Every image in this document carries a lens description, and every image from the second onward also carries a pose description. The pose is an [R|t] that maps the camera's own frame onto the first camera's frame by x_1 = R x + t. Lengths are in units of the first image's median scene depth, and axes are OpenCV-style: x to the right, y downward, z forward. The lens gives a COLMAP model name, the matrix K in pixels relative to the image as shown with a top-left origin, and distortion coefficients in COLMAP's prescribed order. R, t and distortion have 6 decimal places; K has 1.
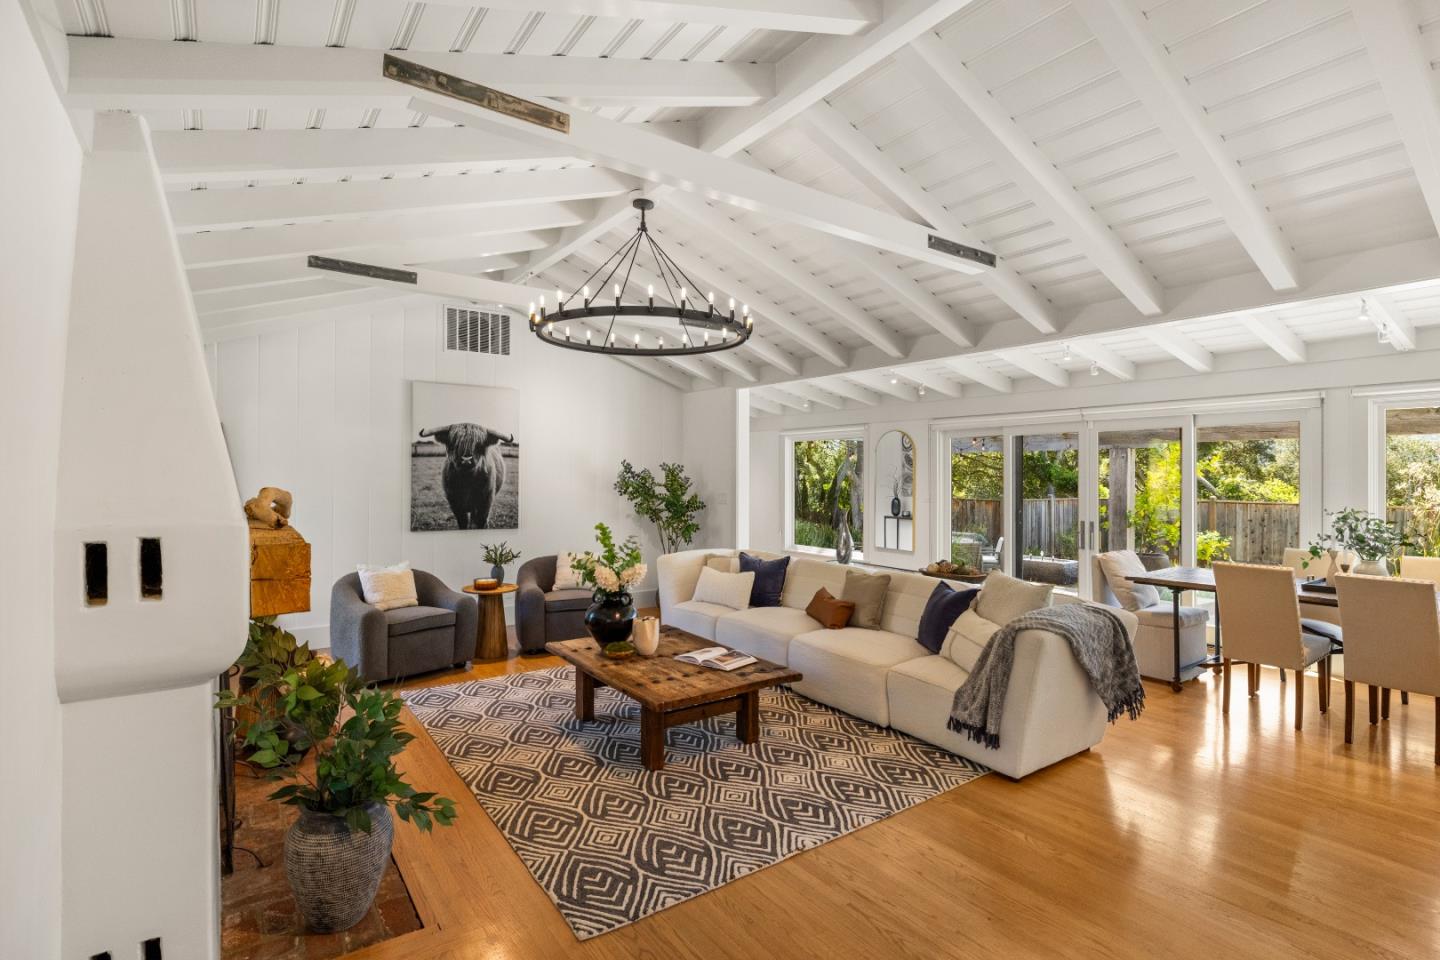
lens RADIAL K [[693.8, 0, 716.3], [0, 693.8, 475.5], [0, 0, 1]] dist [0.002213, 0.000200]
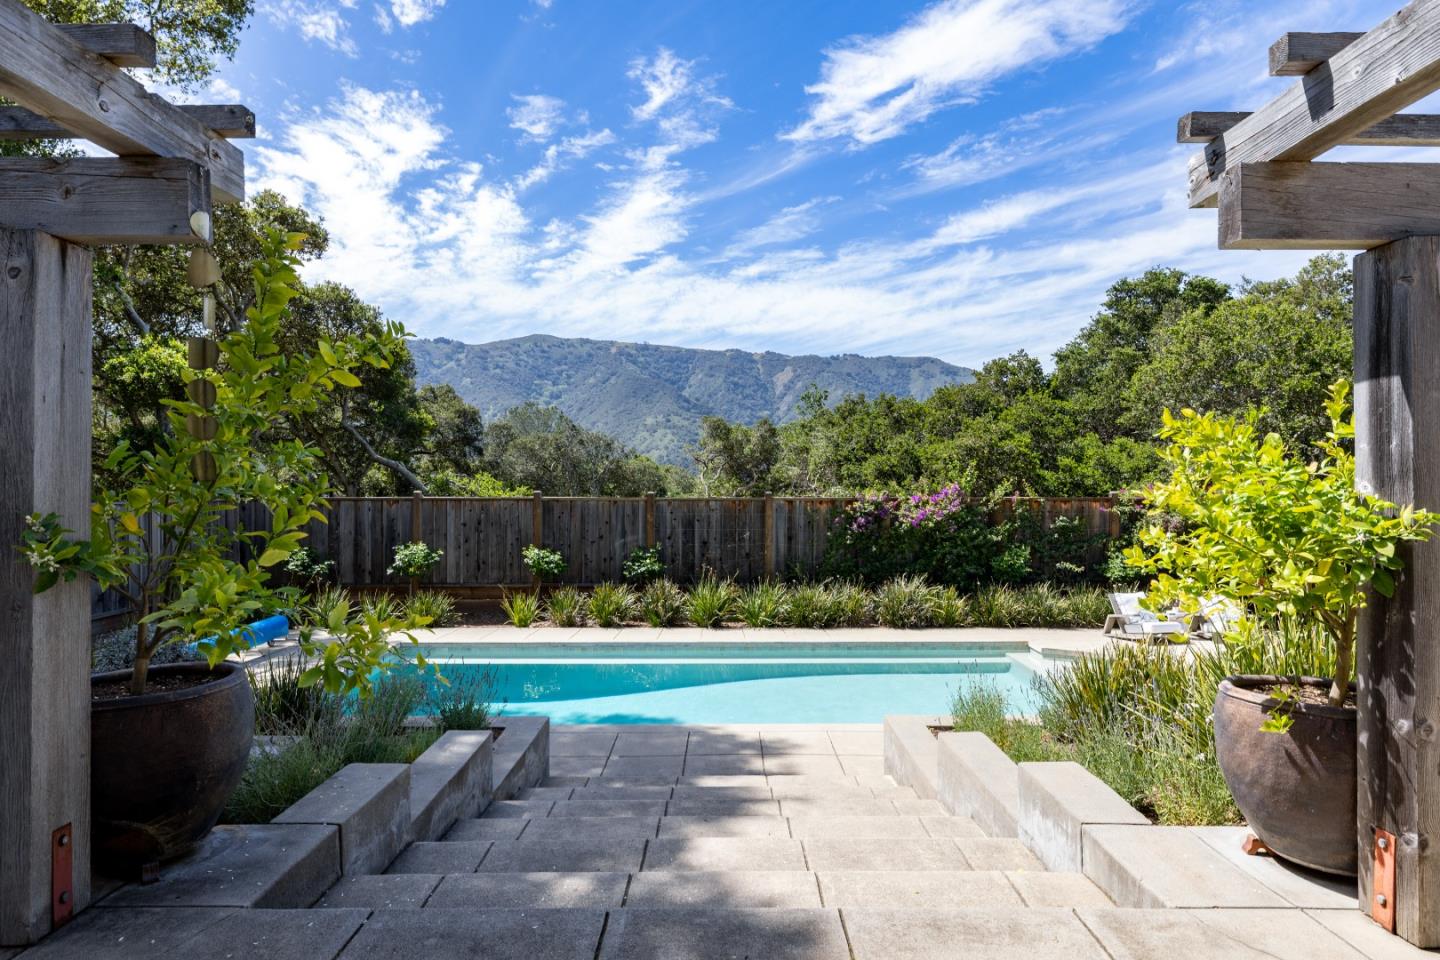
lens RADIAL K [[839.8, 0, 741.8], [0, 839.8, 481.4], [0, 0, 1]] dist [0.004927, 0.004747]
pose [[0.555442, -0.004798, 0.831541, 0.210465], [0.000479, 0.999985, 0.005450, 0.016379], [-0.831555, -0.002629, 0.555436, 0.284272]]
